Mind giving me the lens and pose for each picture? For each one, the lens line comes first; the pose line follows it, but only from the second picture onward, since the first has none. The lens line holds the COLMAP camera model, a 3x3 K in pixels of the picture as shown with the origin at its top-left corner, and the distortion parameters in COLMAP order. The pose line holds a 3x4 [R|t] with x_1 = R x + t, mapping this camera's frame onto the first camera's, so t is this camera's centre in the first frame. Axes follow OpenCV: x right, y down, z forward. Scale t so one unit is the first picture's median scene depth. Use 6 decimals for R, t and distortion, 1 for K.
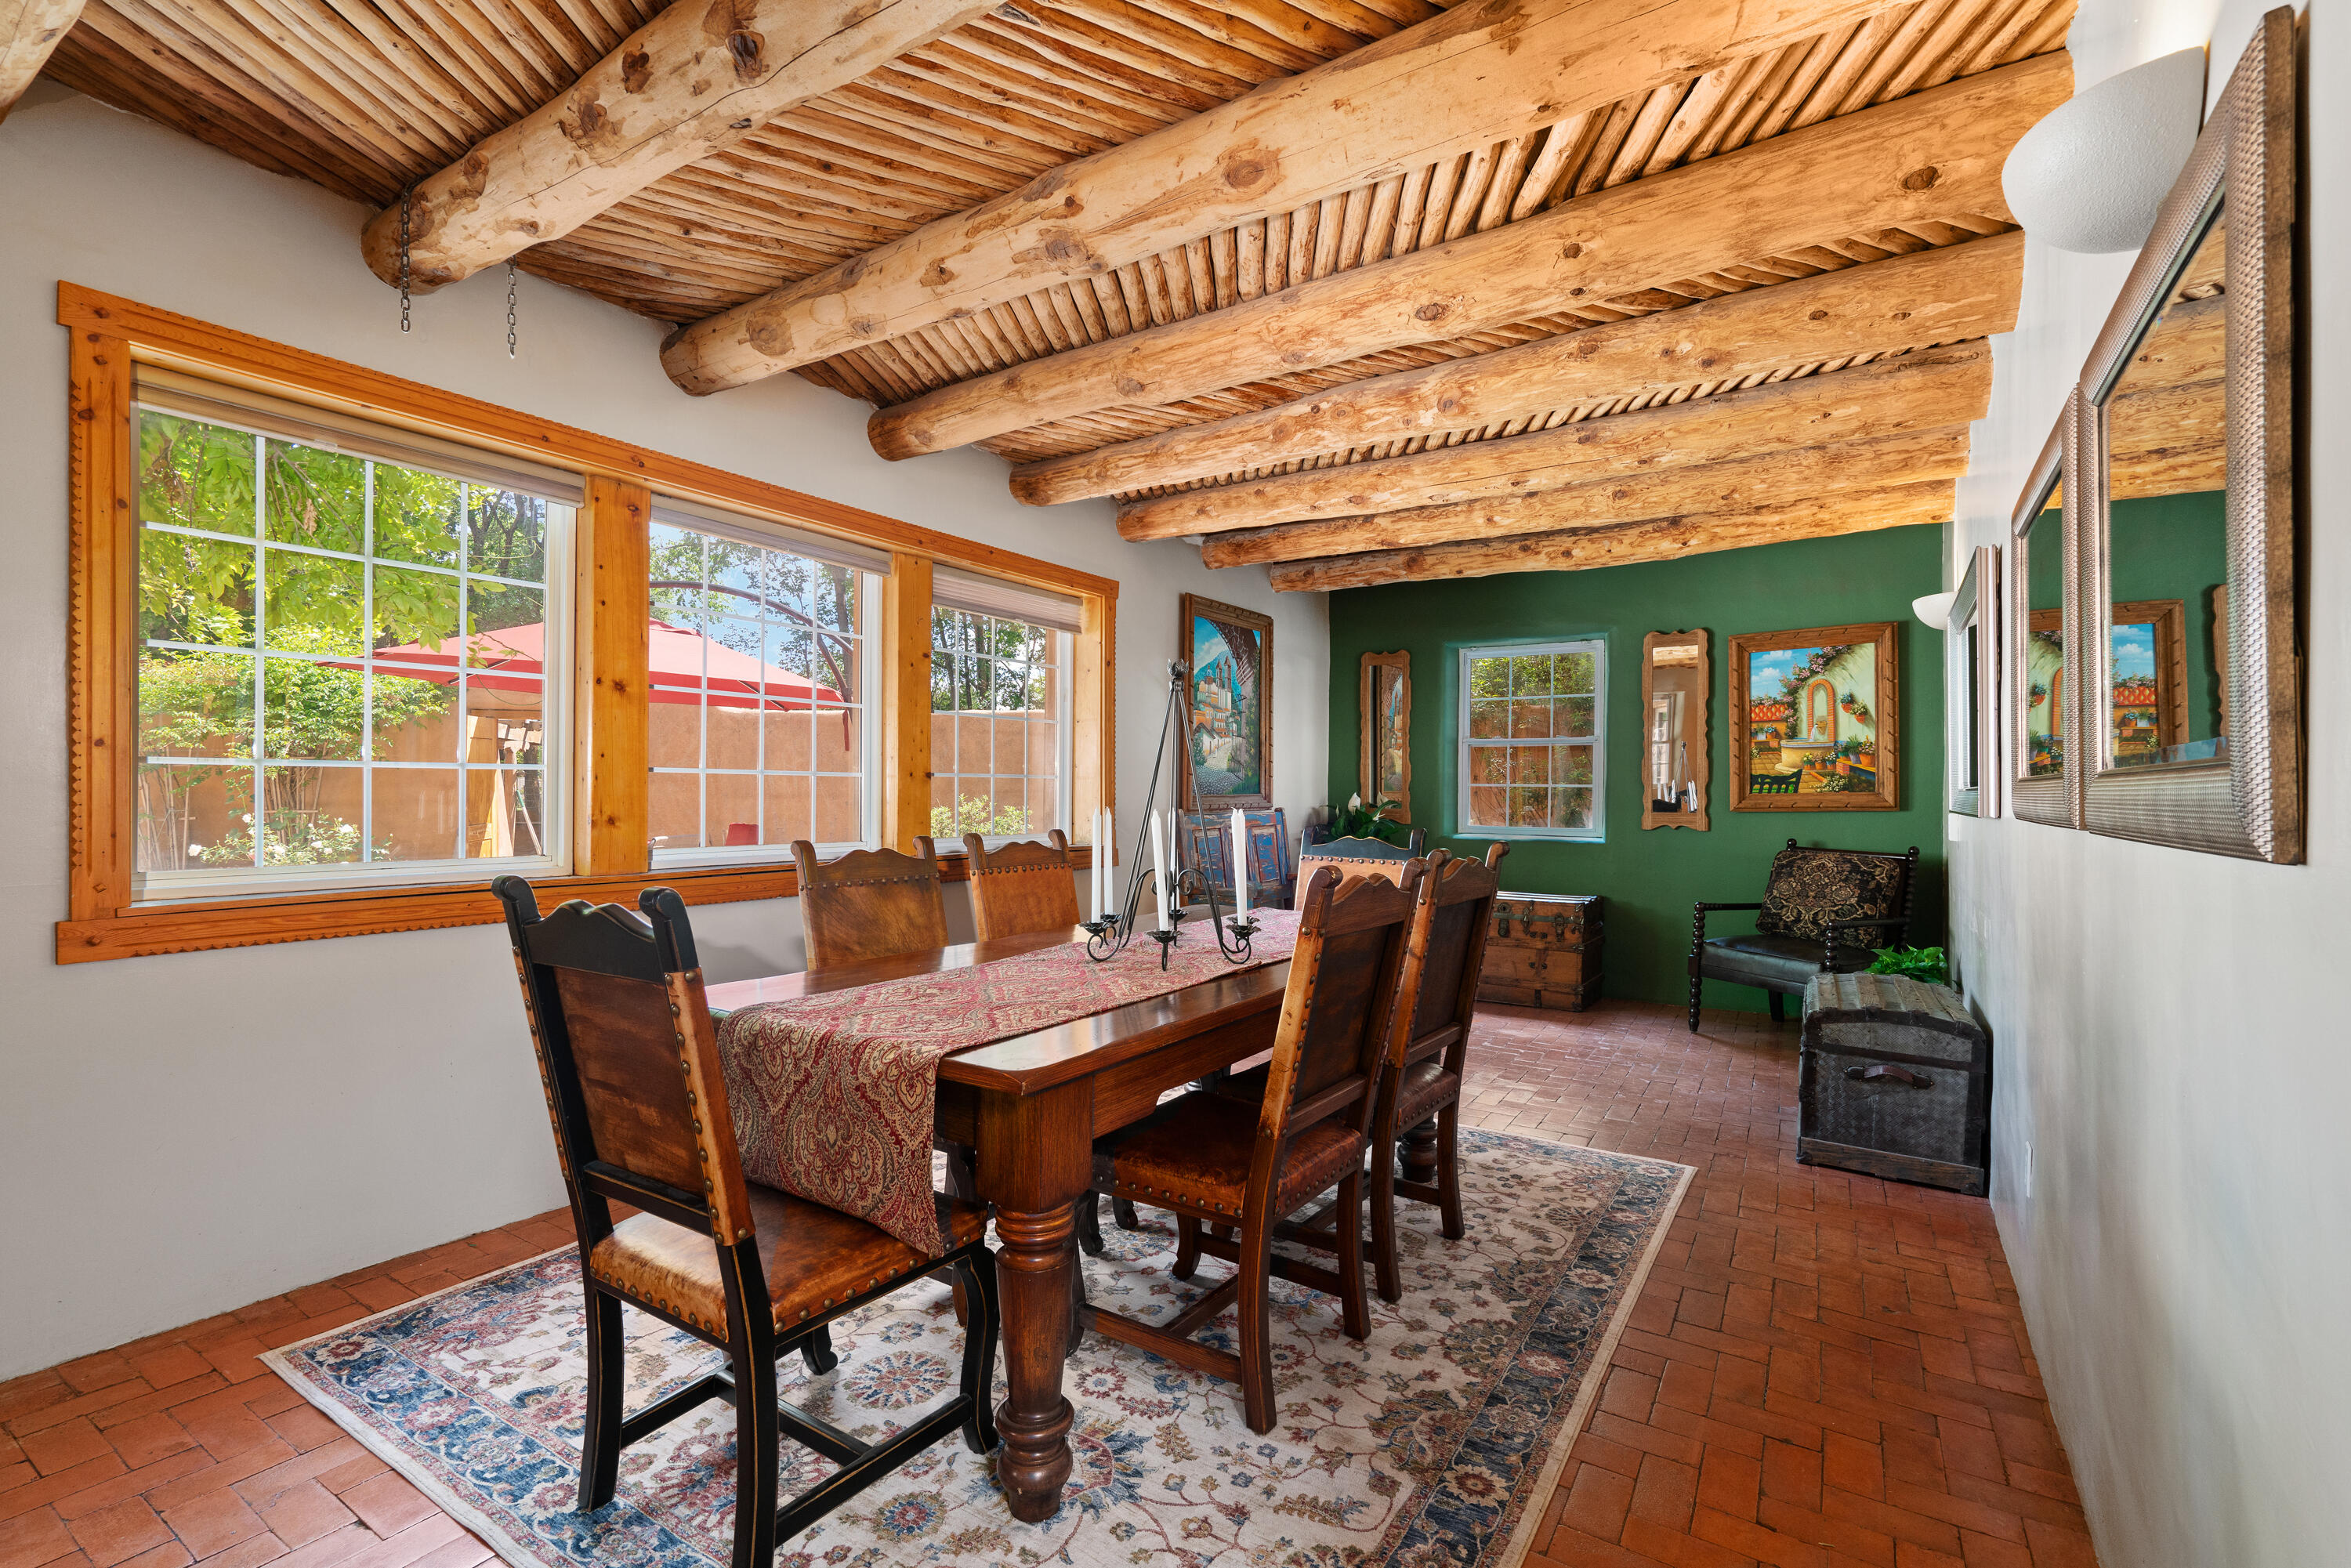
lens RADIAL K [[1068.2, 0, 1165.8], [0, 1068.2, 776.7], [0, 0, 1]] dist [-0.003429, -0.000187]
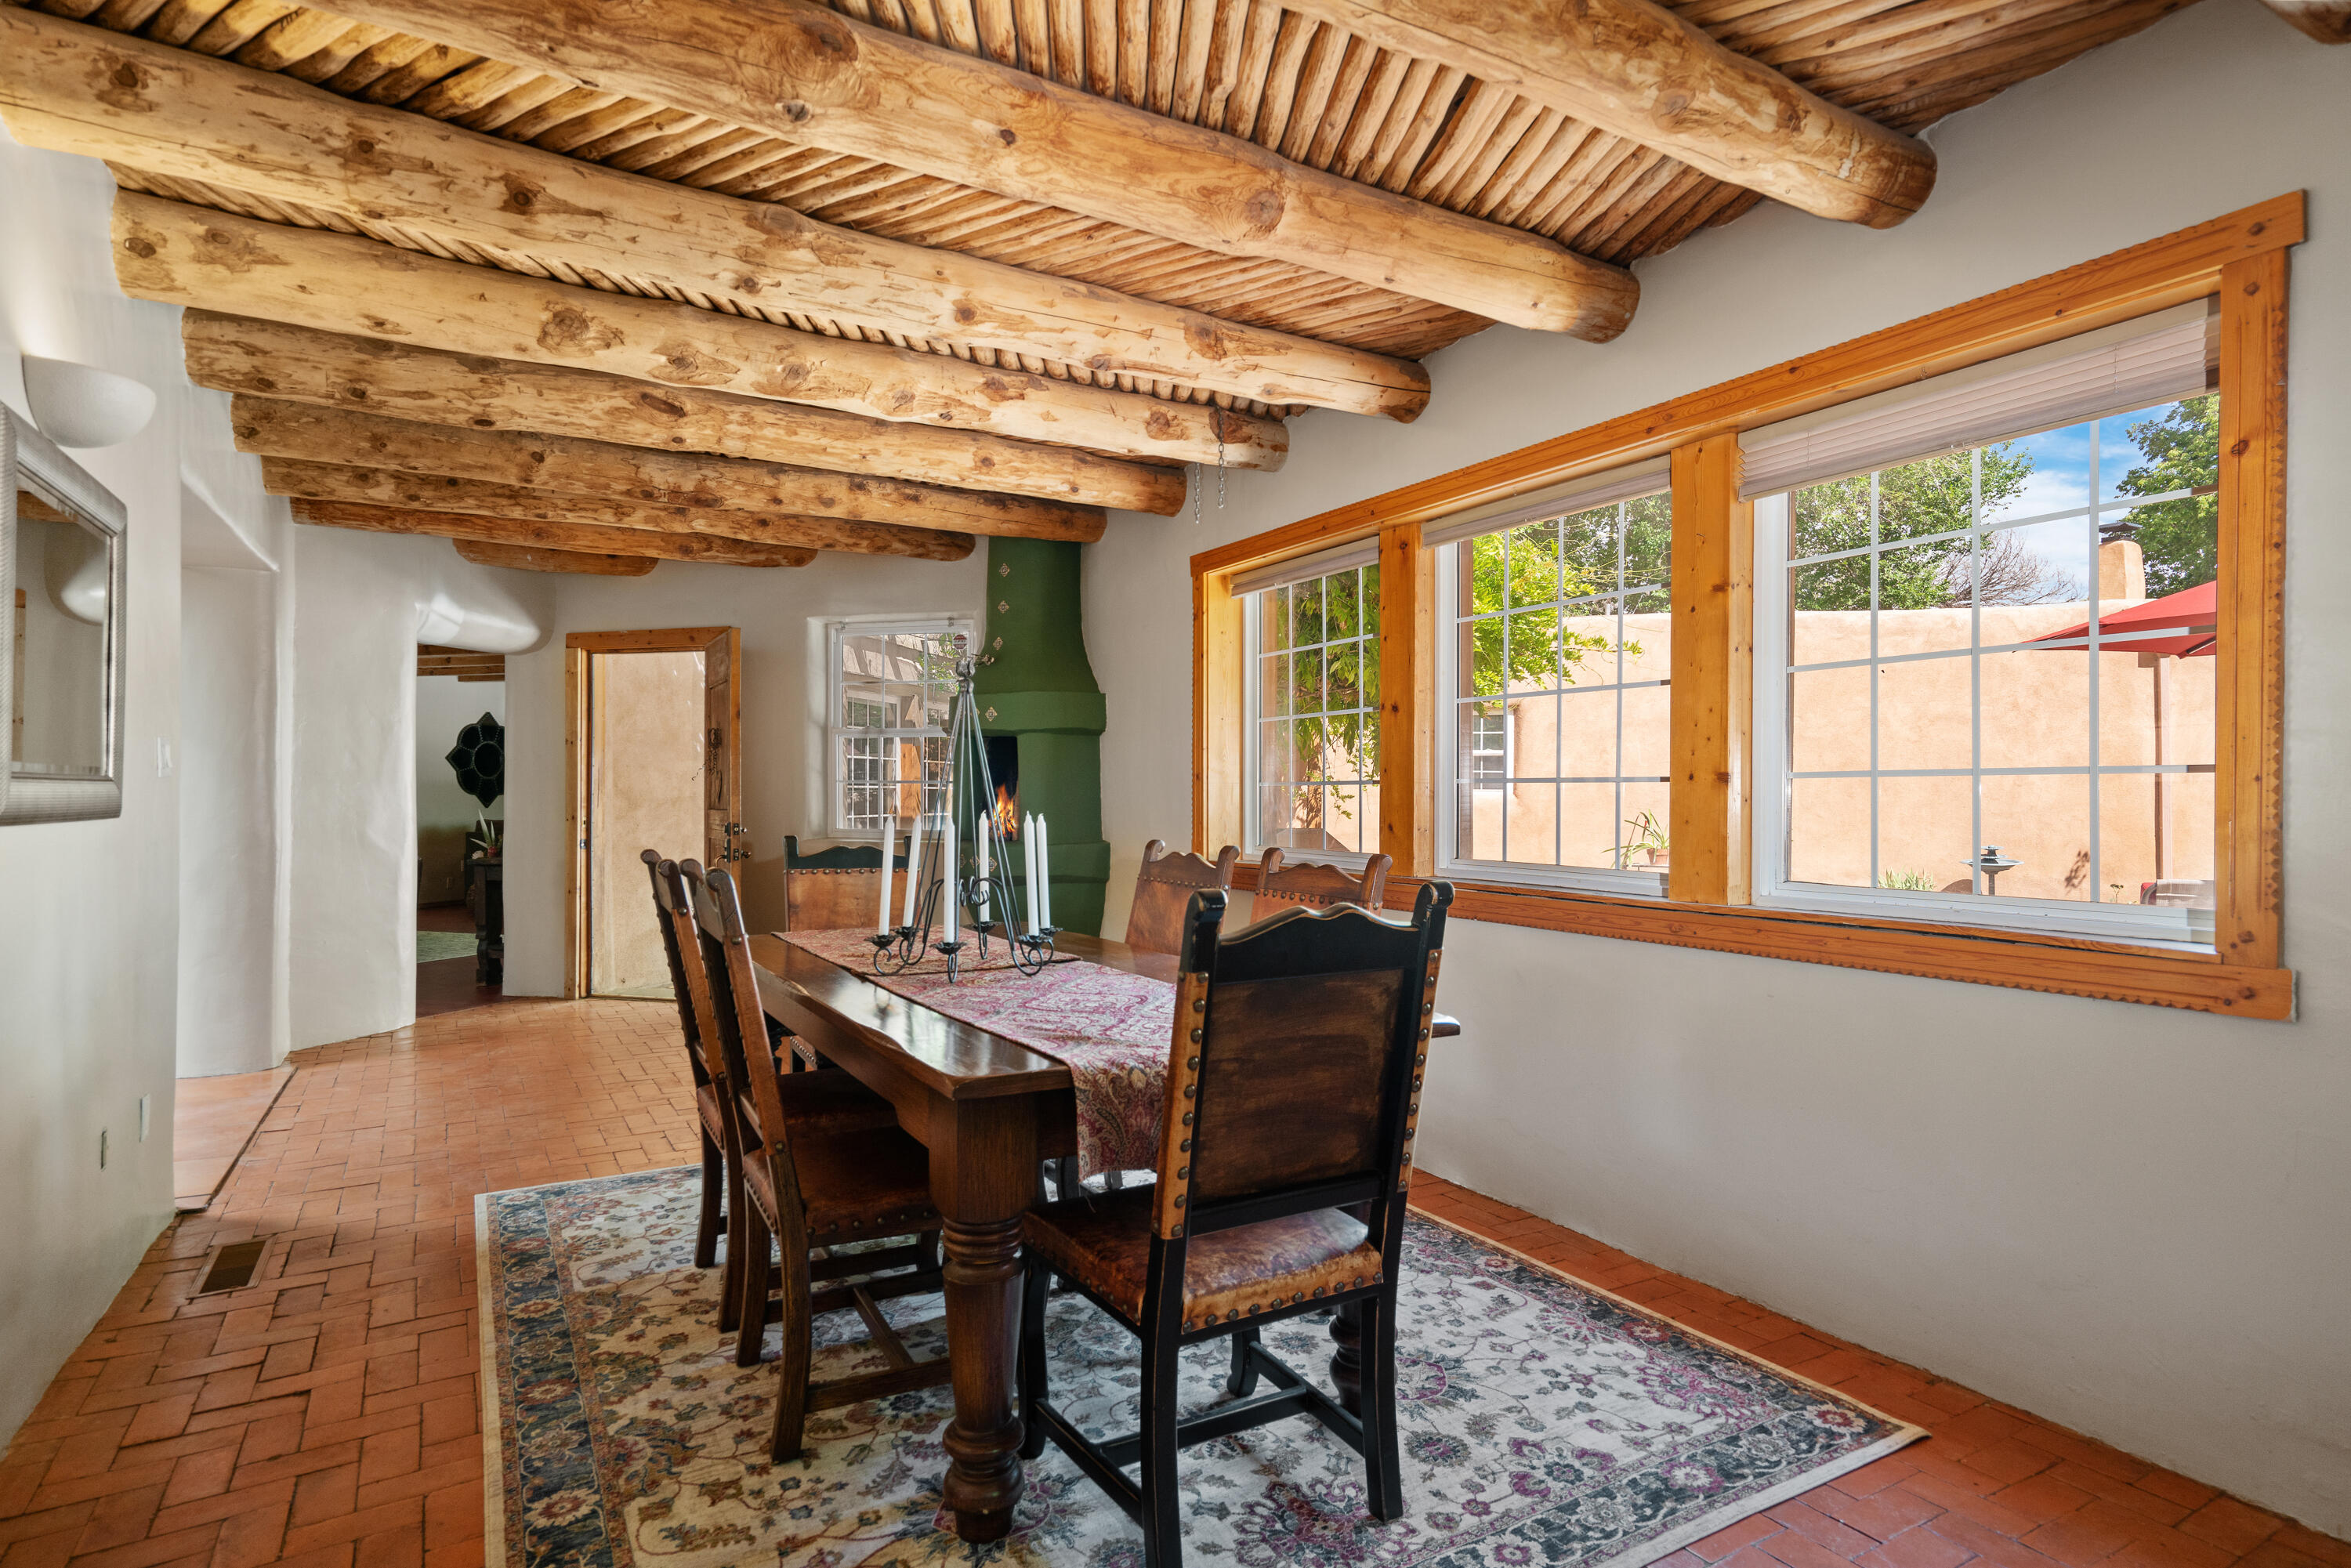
lens RADIAL K [[1236.5, 0, 1170.0], [0, 1236.5, 799.6], [0, 0, 1]] dist [0.005355, 0.000633]
pose [[-0.459607, -0.006082, -0.888101, 0.987606], [0.004406, 0.999949, -0.009128, 0.028832], [0.888111, -0.008108, -0.459557, 1.825771]]
